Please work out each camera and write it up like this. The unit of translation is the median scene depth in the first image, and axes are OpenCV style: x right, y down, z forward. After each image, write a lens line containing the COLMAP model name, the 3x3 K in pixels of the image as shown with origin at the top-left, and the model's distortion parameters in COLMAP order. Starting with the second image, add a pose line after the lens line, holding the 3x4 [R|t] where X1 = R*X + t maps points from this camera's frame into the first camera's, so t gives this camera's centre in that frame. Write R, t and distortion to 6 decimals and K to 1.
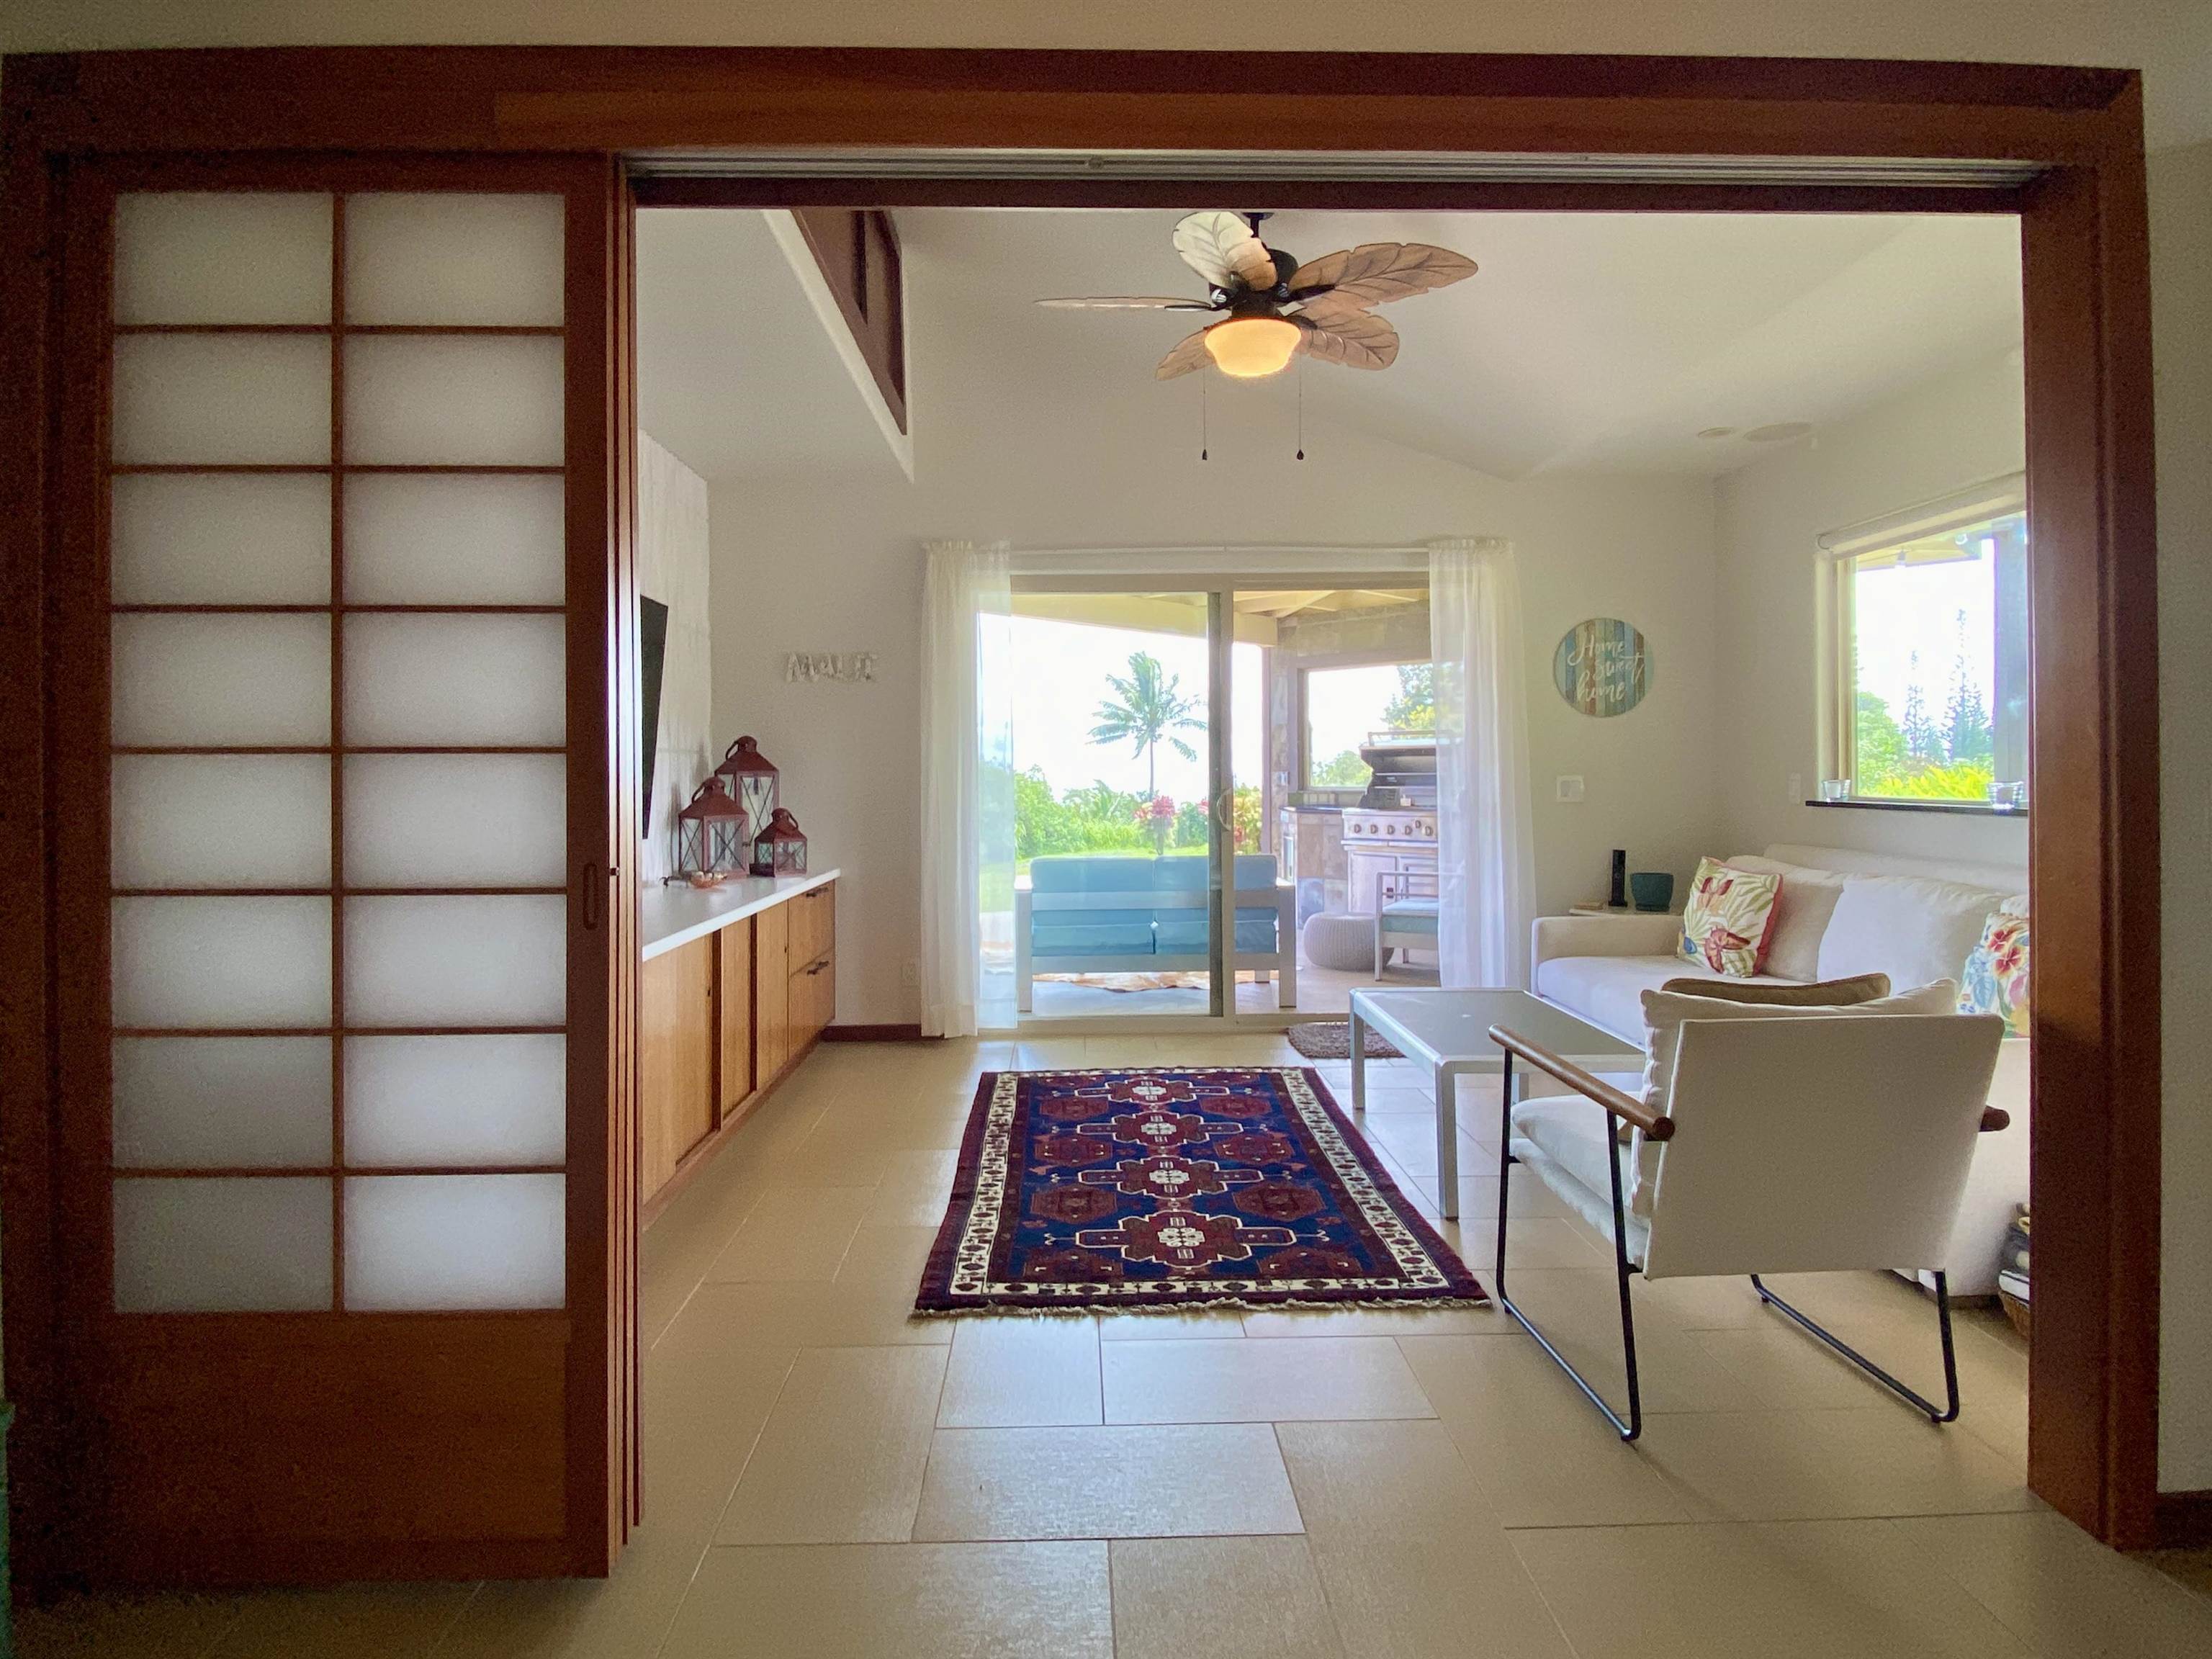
lens RADIAL K [[1117.2, 0, 1096.8], [0, 1117.2, 844.1], [0, 0, 1]] dist [0.001403, -0.000103]
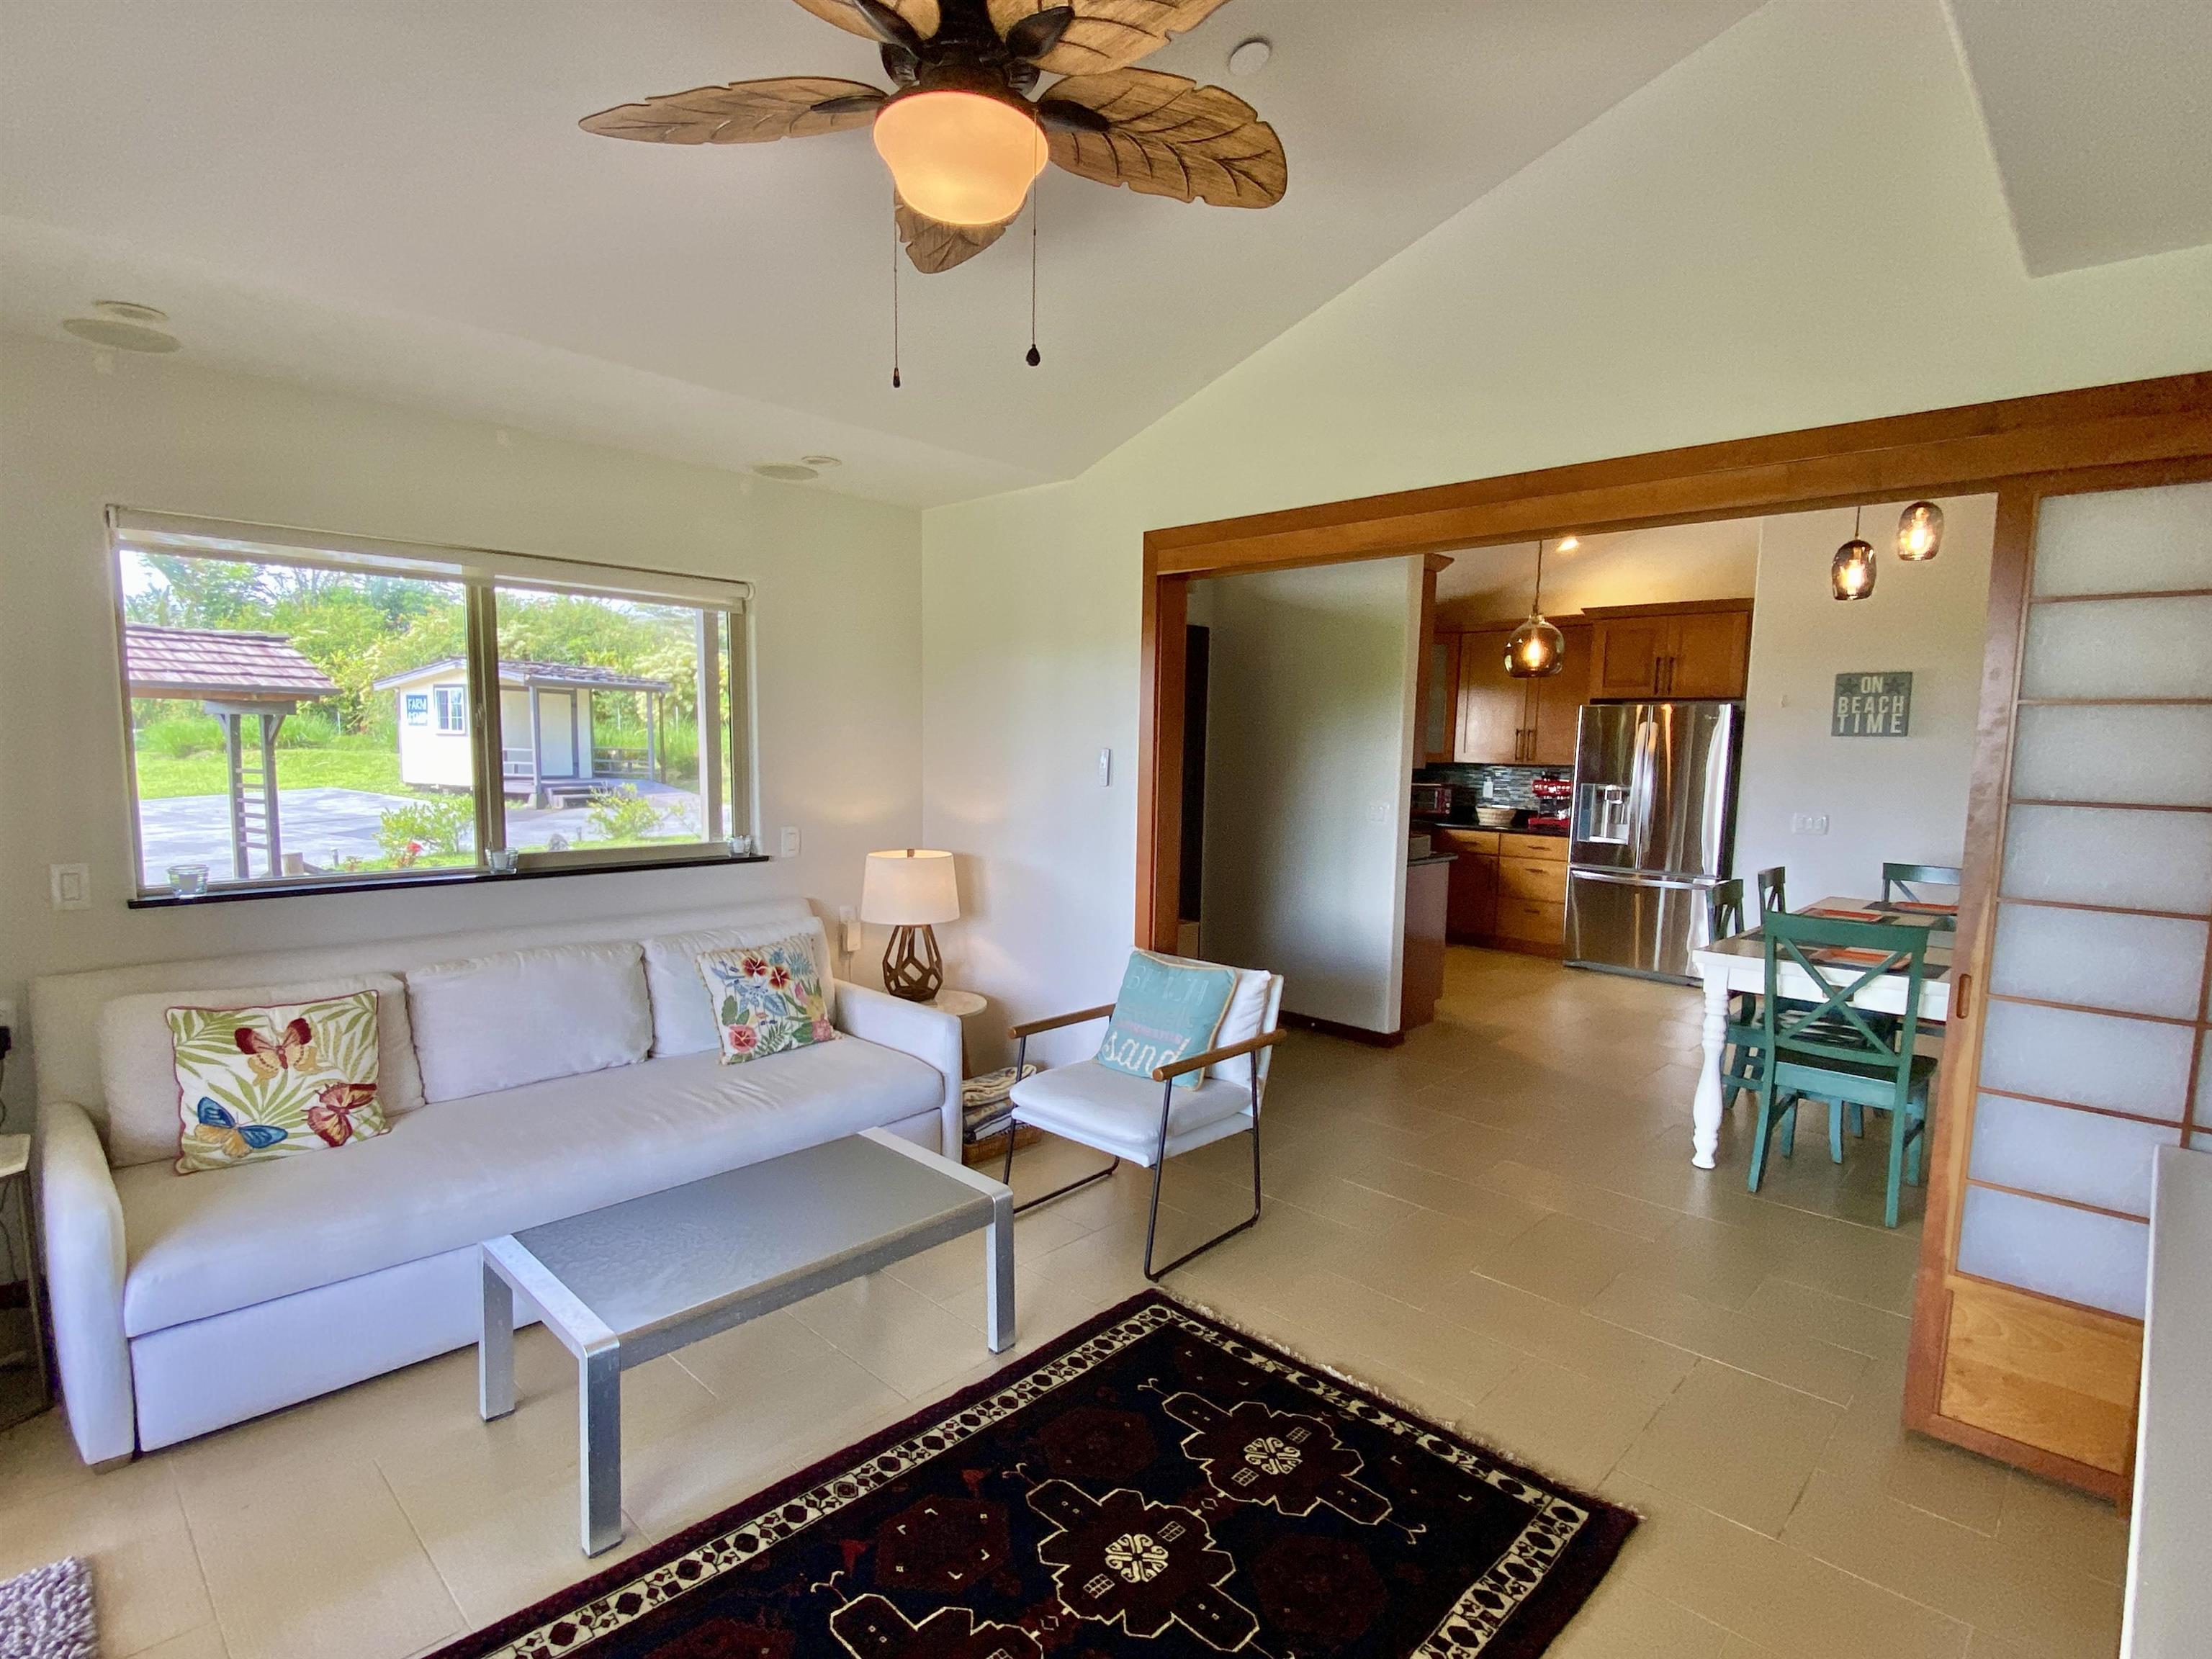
lens RADIAL K [[1117.2, 0, 1096.8], [0, 1117.2, 844.1], [0, 0, 1]] dist [0.001403, -0.000103]
pose [[-0.691994, -0.085854, 0.716780, -0.388828], [0.040801, 0.986664, 0.157570, -0.237407], [-0.720750, 0.138283, -0.679263, 1.563588]]
